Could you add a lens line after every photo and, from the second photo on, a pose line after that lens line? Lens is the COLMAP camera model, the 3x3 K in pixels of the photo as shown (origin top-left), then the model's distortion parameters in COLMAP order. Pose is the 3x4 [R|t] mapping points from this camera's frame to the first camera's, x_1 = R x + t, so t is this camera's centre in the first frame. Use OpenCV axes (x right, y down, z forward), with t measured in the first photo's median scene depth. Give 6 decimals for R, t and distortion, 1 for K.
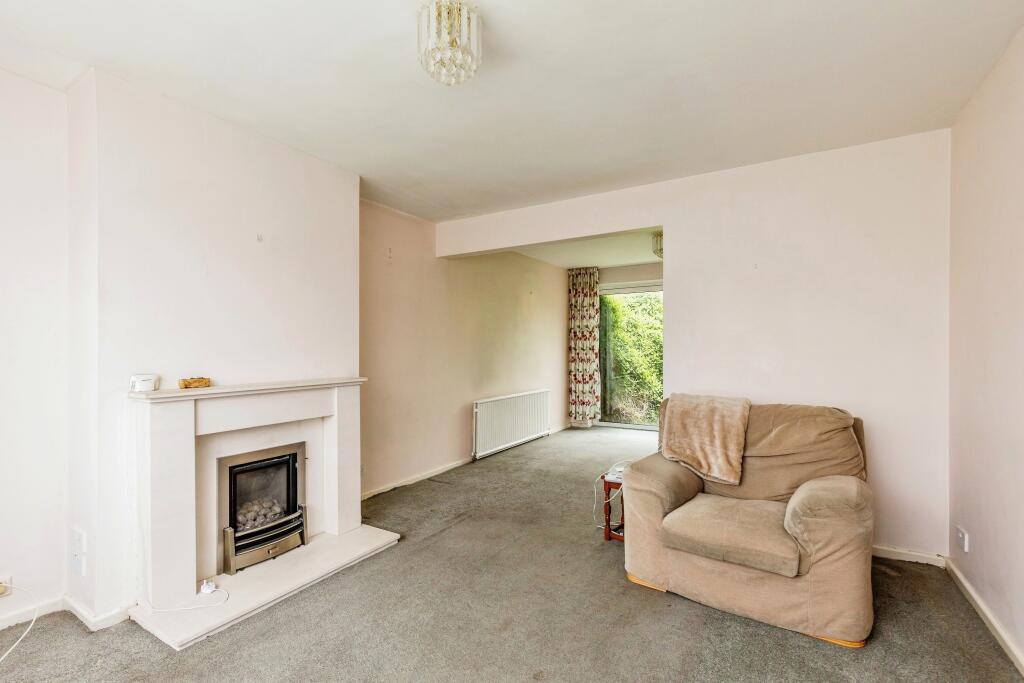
lens RADIAL K [[477.0, 0, 512.1], [0, 477.0, 344.7], [0, 0, 1]] dist [0.003590, 0.000190]
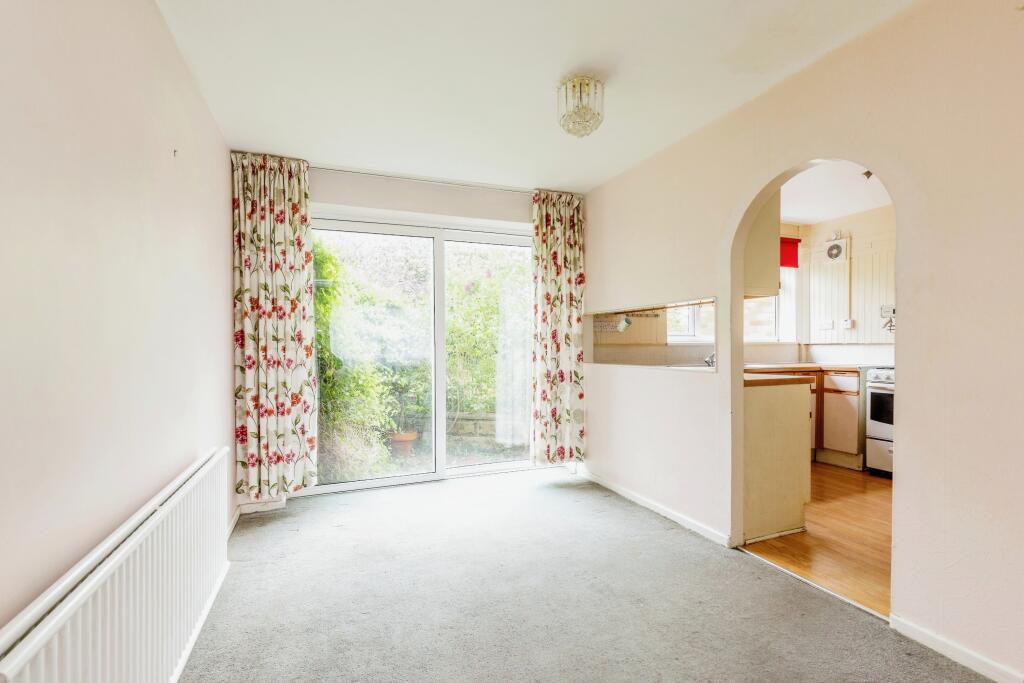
lens RADIAL K [[477.0, 0, 512.9], [0, 477.0, 347.3], [0, 0, 1]] dist [0.003590, 0.000190]
pose [[0.598466, -0.013144, 0.801040, -0.077226], [-0.002885, 0.999824, 0.018561, 0.008784], [-0.801143, -0.013419, 0.598322, 0.554471]]
